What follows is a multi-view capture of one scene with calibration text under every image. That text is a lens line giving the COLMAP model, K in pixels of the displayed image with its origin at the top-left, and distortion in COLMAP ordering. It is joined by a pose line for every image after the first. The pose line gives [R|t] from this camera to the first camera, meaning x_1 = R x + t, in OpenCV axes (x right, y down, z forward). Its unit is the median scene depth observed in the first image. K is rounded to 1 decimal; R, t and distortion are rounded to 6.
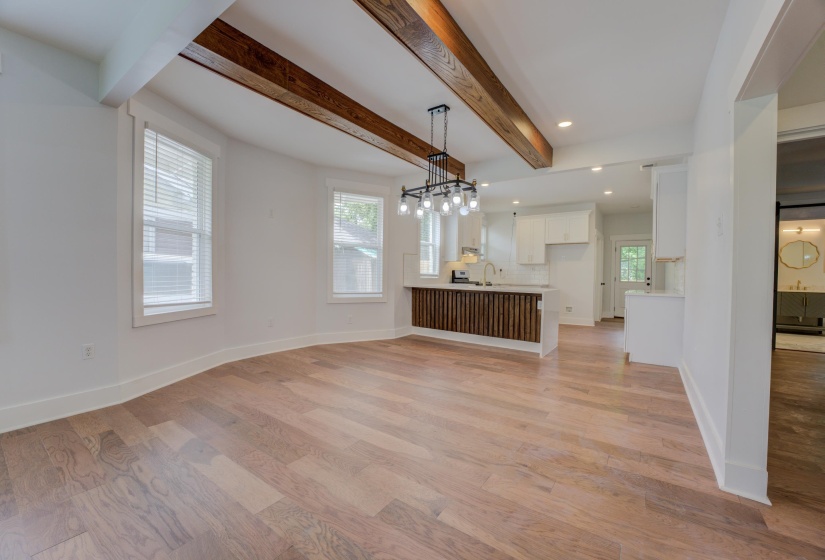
lens RADIAL K [[335.1, 0, 409.6], [0, 335.1, 281.3], [0, 0, 1]] dist [-0.024968, 0.000270]
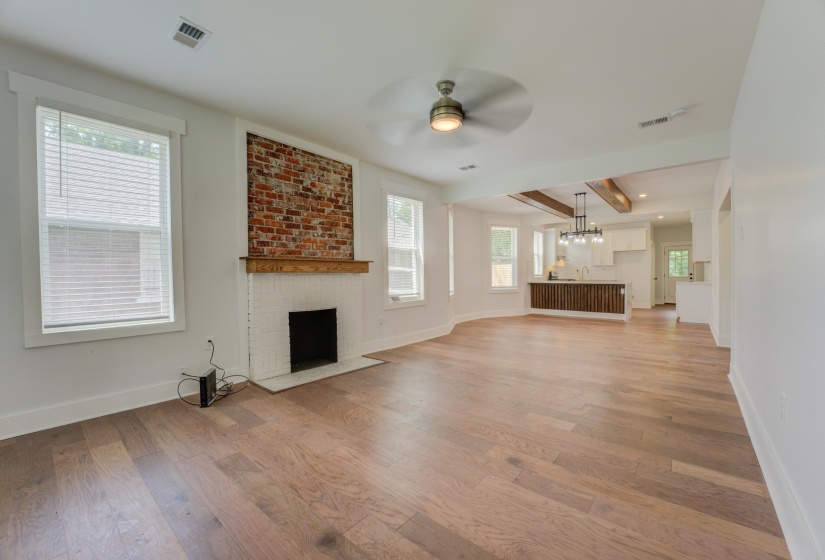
lens RADIAL K [[335.1, 0, 409.6], [0, 335.1, 281.3], [0, 0, 1]] dist [-0.024968, 0.000270]
pose [[0.996093, -0.021484, -0.085652, -0.479770], [0.021044, 0.999760, -0.006029, 0.008243], [0.085761, 0.004203, 0.996307, -0.680278]]
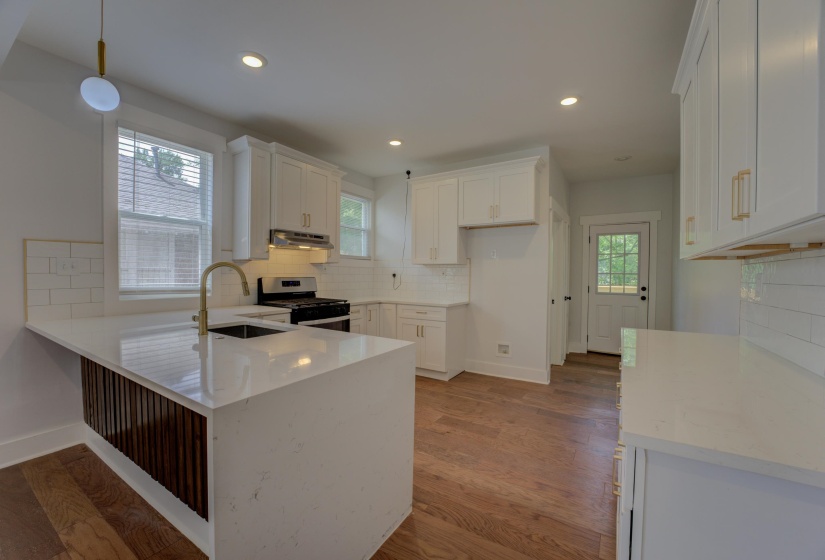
lens RADIAL K [[335.1, 0, 409.6], [0, 335.1, 281.3], [0, 0, 1]] dist [-0.024968, 0.000270]
pose [[0.998531, -0.005634, 0.053884, 0.427319], [0.005714, 0.999983, -0.001332, -0.035189], [-0.053876, 0.001638, 0.998546, 0.675385]]
